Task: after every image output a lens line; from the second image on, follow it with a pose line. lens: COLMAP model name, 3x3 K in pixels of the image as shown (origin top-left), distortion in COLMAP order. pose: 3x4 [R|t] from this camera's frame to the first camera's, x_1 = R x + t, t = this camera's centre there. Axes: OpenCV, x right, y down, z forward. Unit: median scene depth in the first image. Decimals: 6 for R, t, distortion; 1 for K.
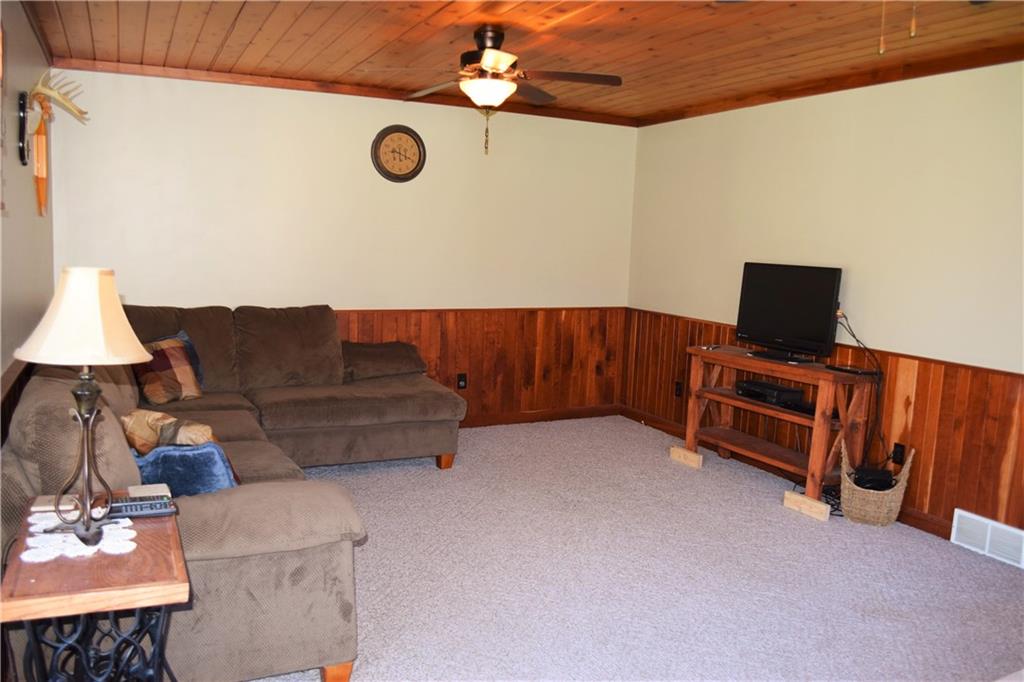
lens RADIAL K [[805.9, 0, 510.5], [0, 805.9, 344.0], [0, 0, 1]] dist [-0.072376, -0.010641]
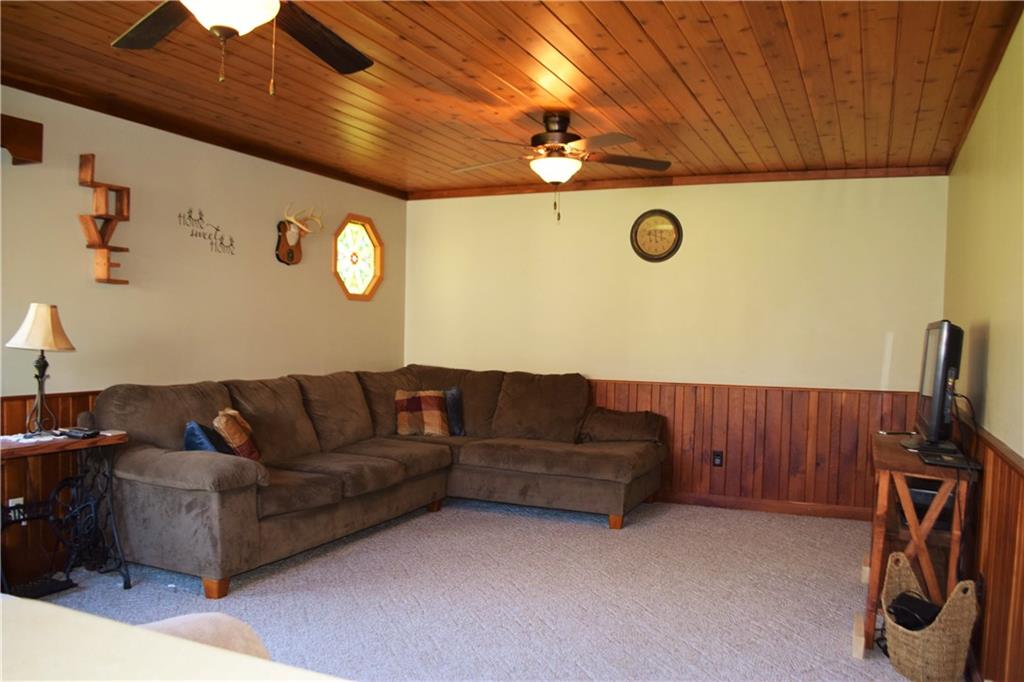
lens RADIAL K [[805.9, 0, 520.5], [0, 805.9, 362.9], [0, 0, 1]] dist [-0.072376, -0.010641]
pose [[0.649939, 0.008046, -0.759944, 0.568503], [-0.095925, 0.992815, -0.071528, 0.025472], [0.753909, 0.119387, 0.646041, 0.194672]]
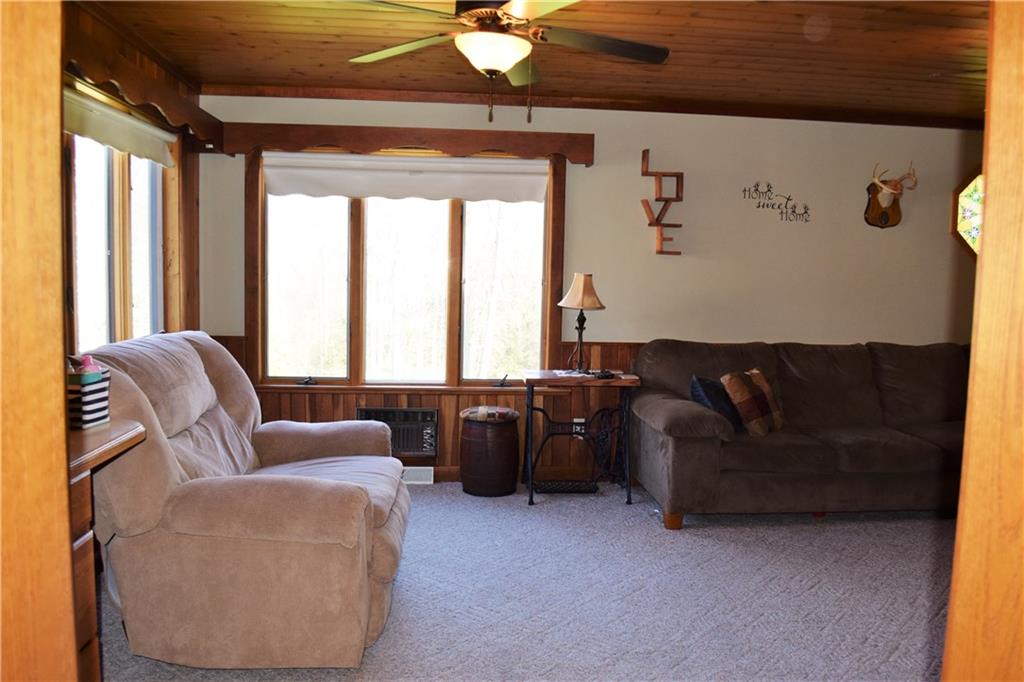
lens RADIAL K [[805.9, 0, 513.5], [0, 805.9, 337.7], [0, 0, 1]] dist [-0.072376, -0.010641]
pose [[-0.345018, 0.037618, -0.937842, 0.666196], [-0.151701, 0.983824, 0.095271, -0.032160], [0.926255, 0.175142, -0.333731, 0.530616]]
